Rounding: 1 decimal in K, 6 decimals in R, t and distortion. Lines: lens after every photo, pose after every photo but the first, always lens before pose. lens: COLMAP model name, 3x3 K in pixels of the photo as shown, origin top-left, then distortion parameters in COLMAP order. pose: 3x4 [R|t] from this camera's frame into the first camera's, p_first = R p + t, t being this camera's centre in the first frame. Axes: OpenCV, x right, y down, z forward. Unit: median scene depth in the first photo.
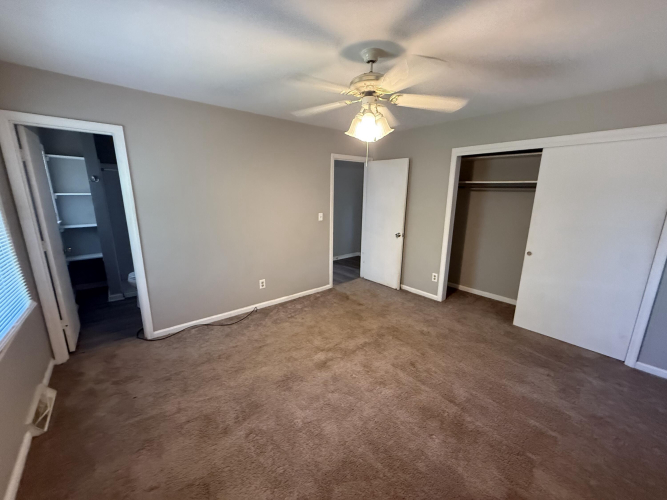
lens RADIAL K [[265.8, 0, 331.1], [0, 265.8, 251.0], [0, 0, 1]] dist [-0.000868, -0.000040]
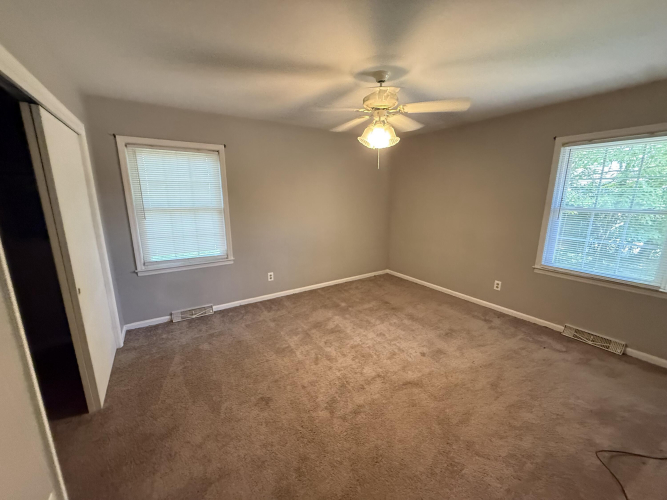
lens RADIAL K [[265.8, 0, 331.1], [0, 265.8, 251.0], [0, 0, 1]] dist [-0.000868, -0.000040]
pose [[-0.993680, -0.033750, 0.107058, 0.180541], [0.014708, 0.906363, 0.422243, -0.424754], [-0.111284, 0.421149, -0.900138, 1.965867]]
